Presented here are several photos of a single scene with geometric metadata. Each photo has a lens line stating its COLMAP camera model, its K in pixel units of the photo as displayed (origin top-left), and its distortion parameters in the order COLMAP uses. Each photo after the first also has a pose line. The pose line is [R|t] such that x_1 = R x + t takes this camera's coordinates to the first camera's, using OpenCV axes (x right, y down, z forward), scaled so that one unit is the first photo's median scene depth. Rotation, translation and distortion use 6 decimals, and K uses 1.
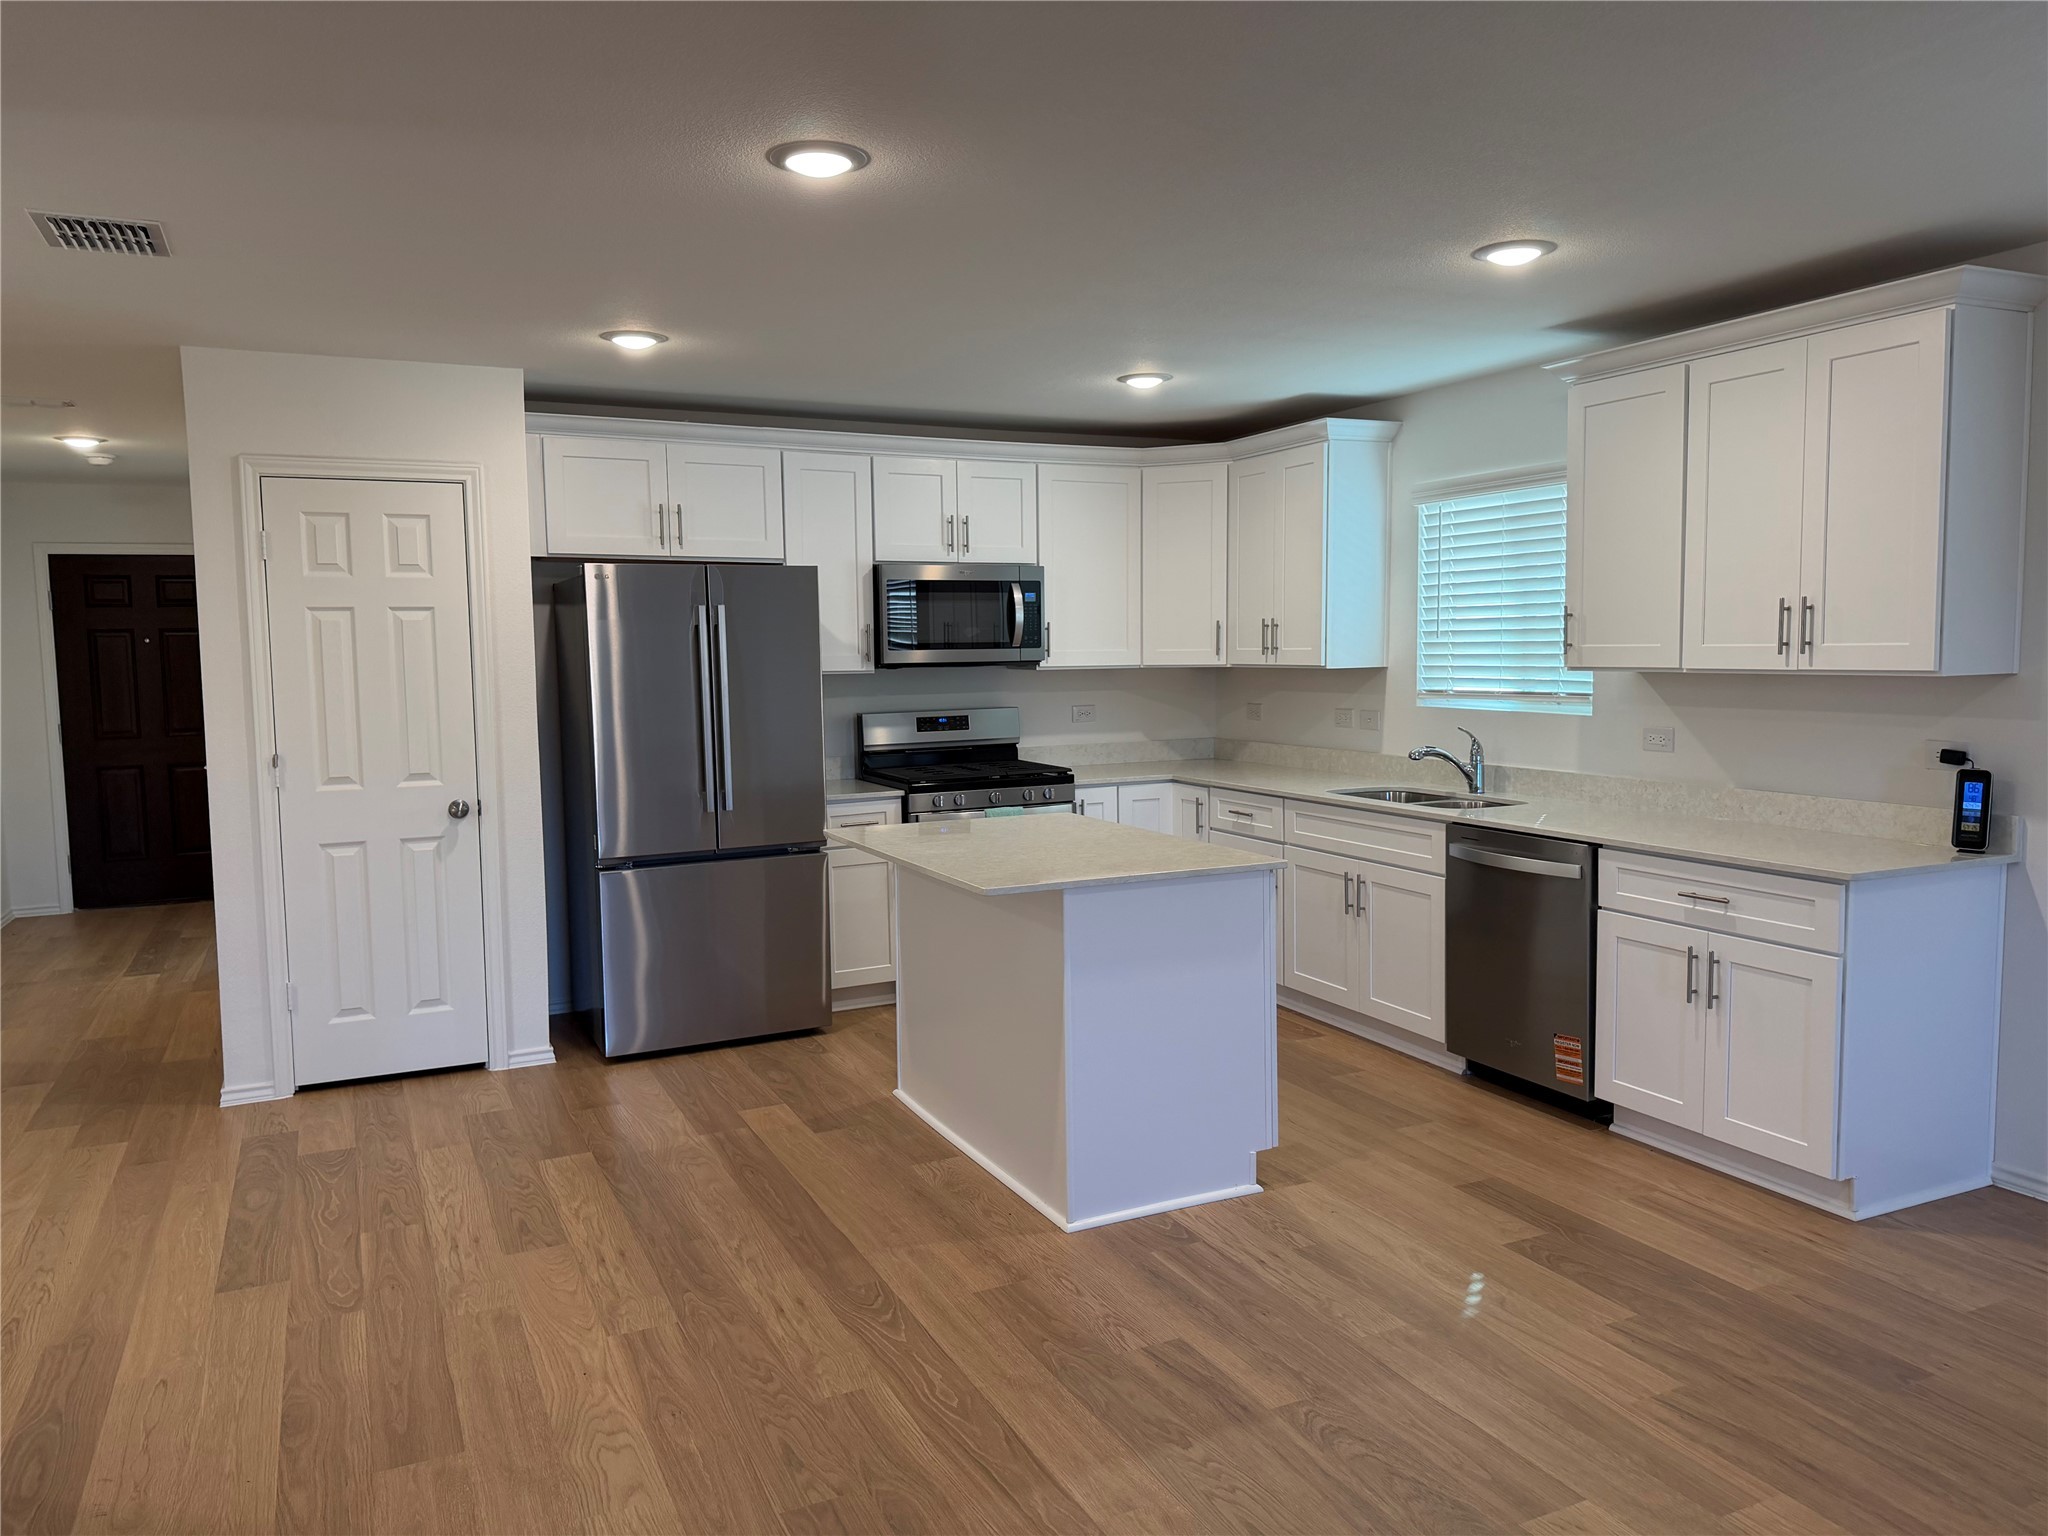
lens RADIAL K [[1448.4, 0, 1021.9], [0, 1448.4, 769.8], [0, 0, 1]] dist [0.006328, -0.008397]
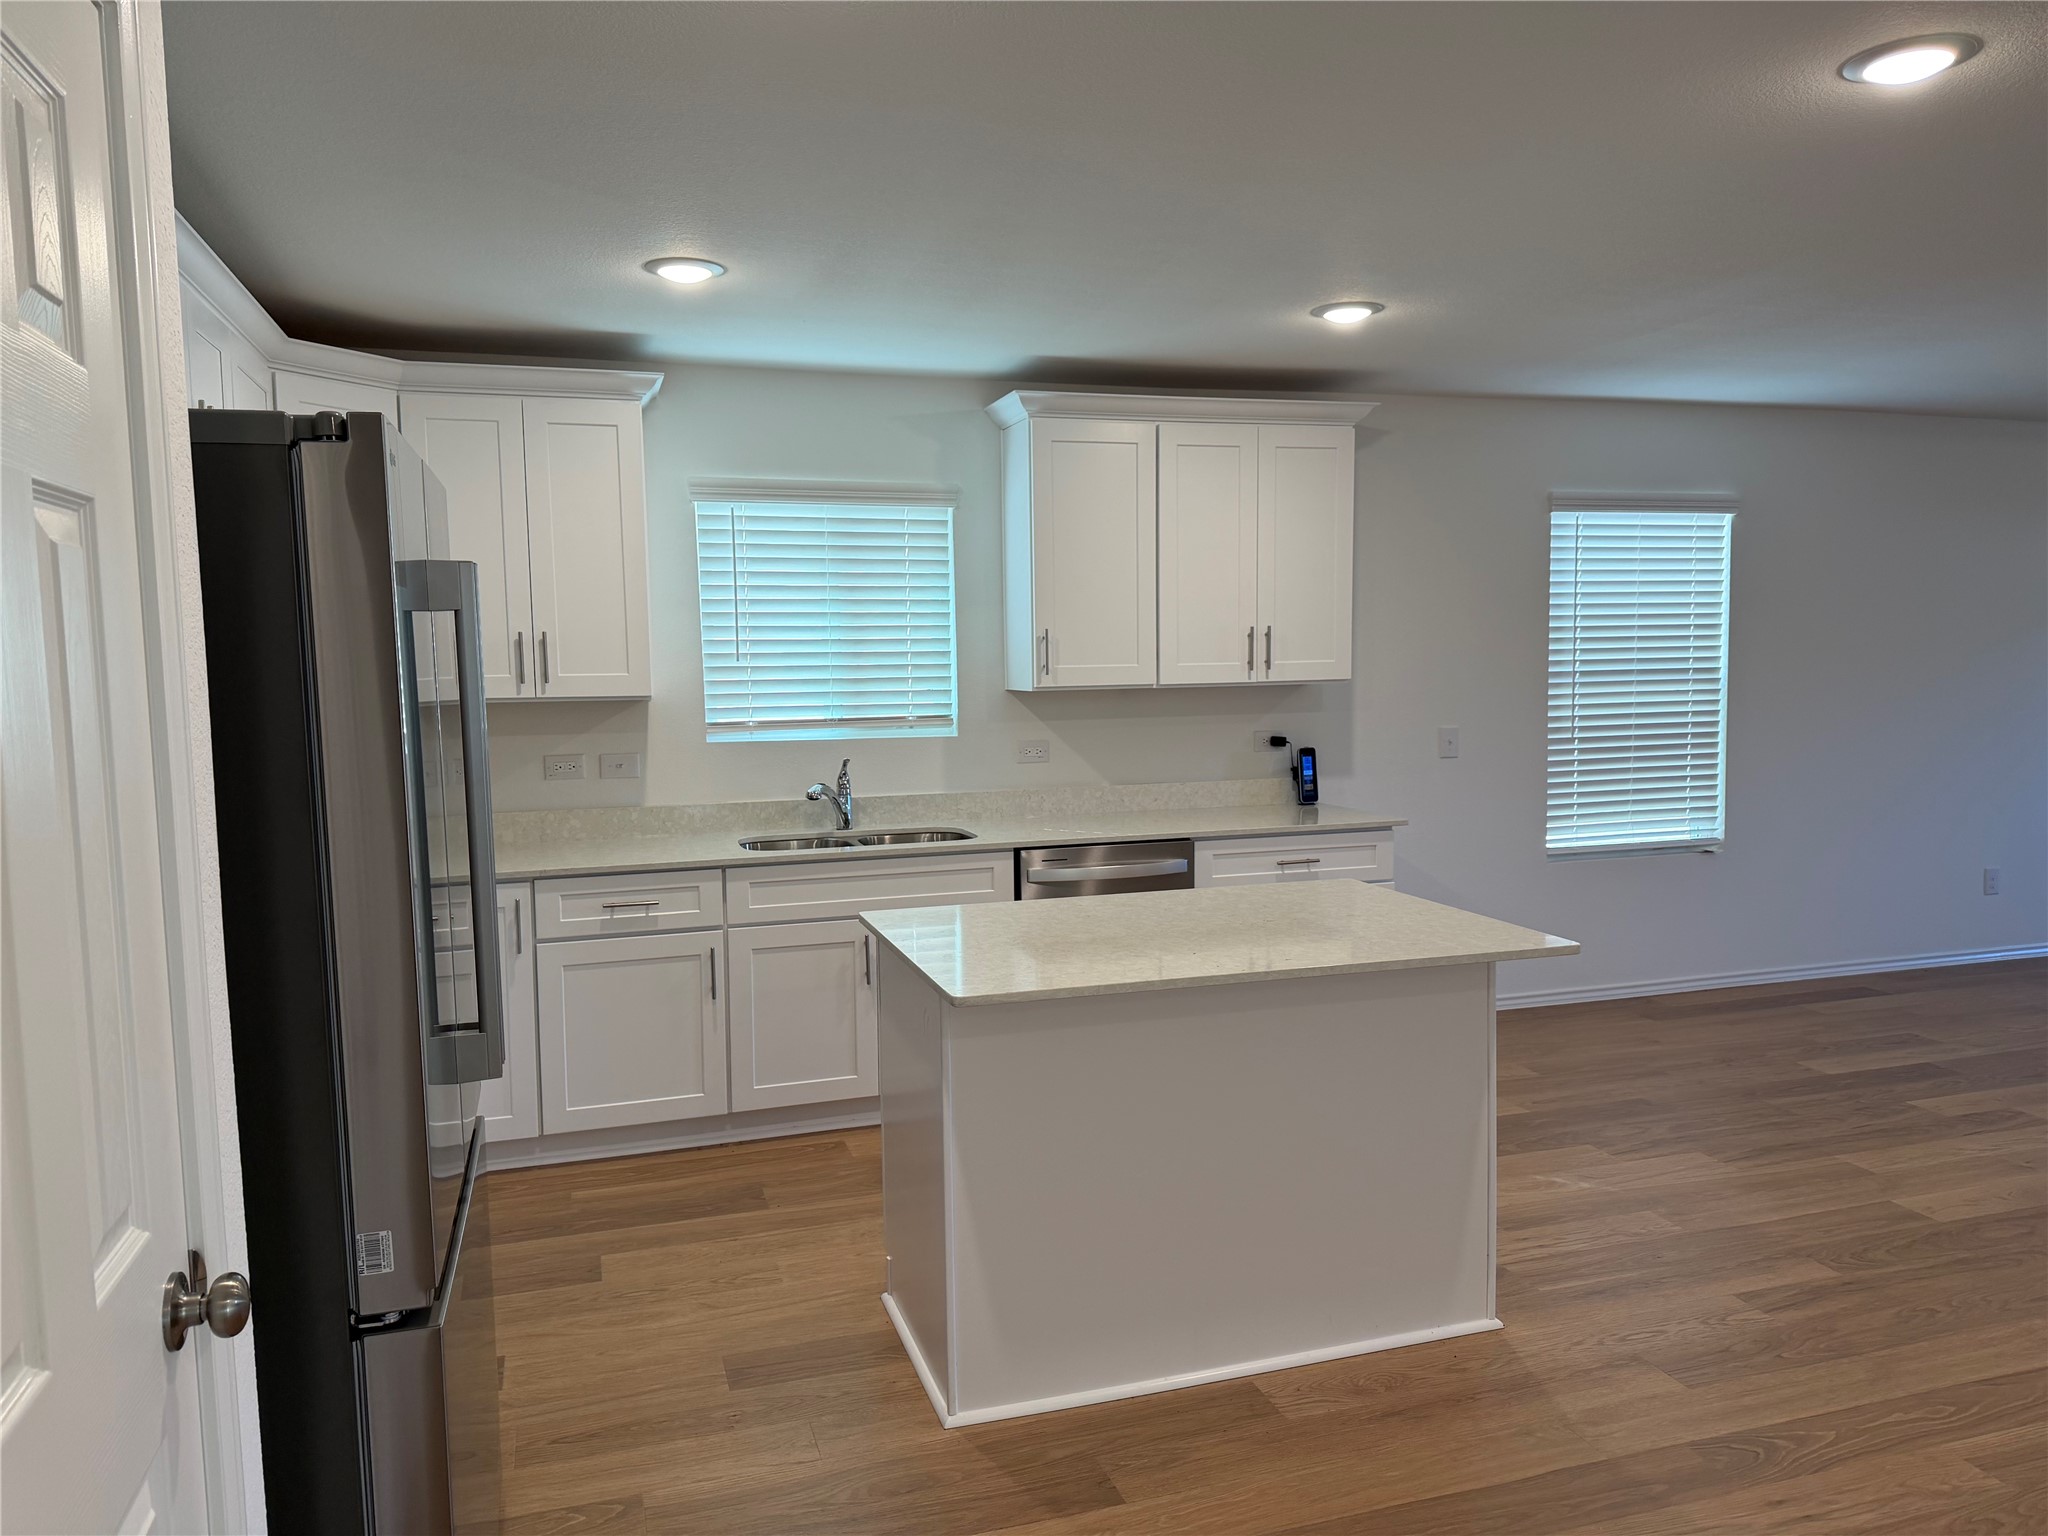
lens RADIAL K [[1448.4, 0, 1032.0], [0, 1448.4, 747.7], [0, 0, 1]] dist [0.006328, -0.008397]
pose [[0.134693, -0.058420, 0.989164, -0.773394], [0.097971, 0.994154, 0.045374, -0.088437], [-0.986032, 0.090797, 0.139629, 1.017000]]
